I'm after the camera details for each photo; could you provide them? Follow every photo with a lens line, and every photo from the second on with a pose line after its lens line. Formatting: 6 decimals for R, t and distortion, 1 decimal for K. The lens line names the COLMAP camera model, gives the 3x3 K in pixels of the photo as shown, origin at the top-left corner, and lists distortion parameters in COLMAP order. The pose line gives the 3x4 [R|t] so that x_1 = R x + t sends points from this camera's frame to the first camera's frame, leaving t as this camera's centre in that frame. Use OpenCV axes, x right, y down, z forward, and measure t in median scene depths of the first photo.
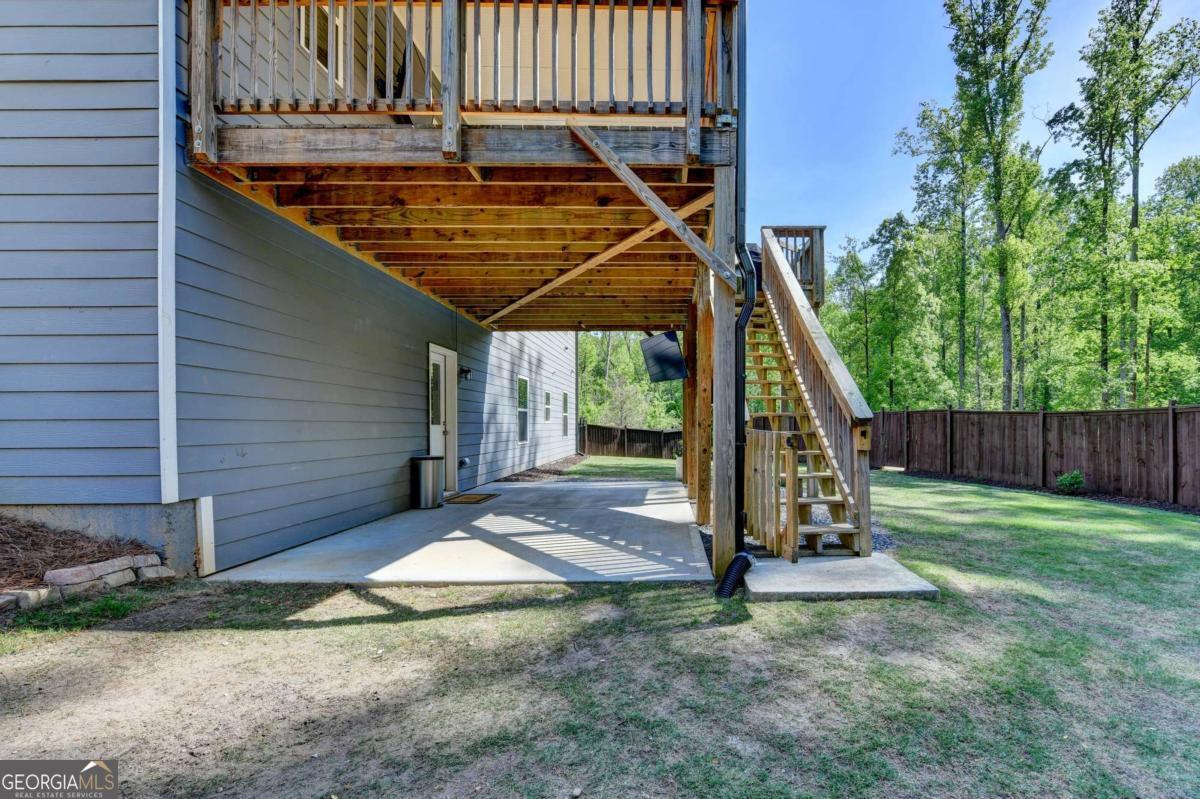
lens RADIAL K [[495.6, 0, 690.6], [0, 495.6, 432.1], [0, 0, 1]] dist [-0.015546, -0.000628]
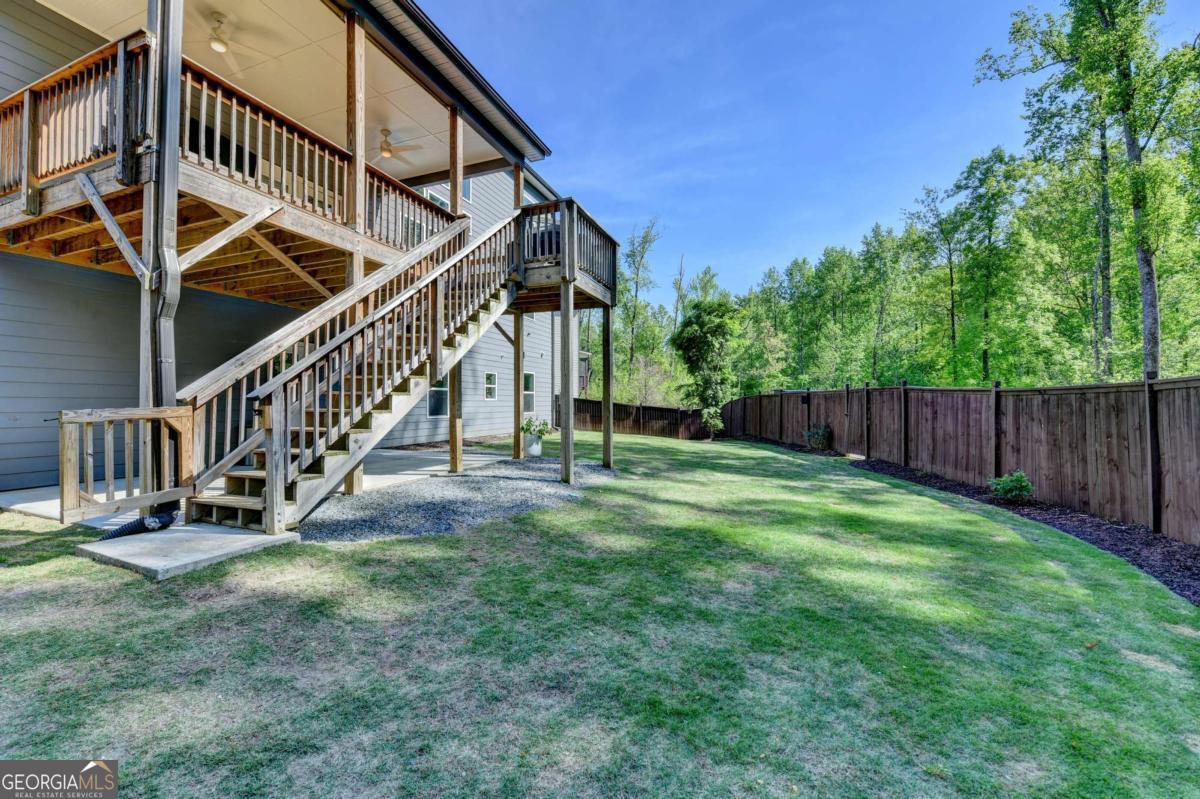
lens RADIAL K [[467.9, 0, 587.5], [0, 467.9, 399.1], [0, 0, 1]] dist [-0.017930, 0.000382]
pose [[0.920992, 0.005166, -0.389546, 0.147148], [-0.013320, 0.999745, -0.018234, -0.002035], [0.389353, 0.021982, 0.920826, 0.042070]]
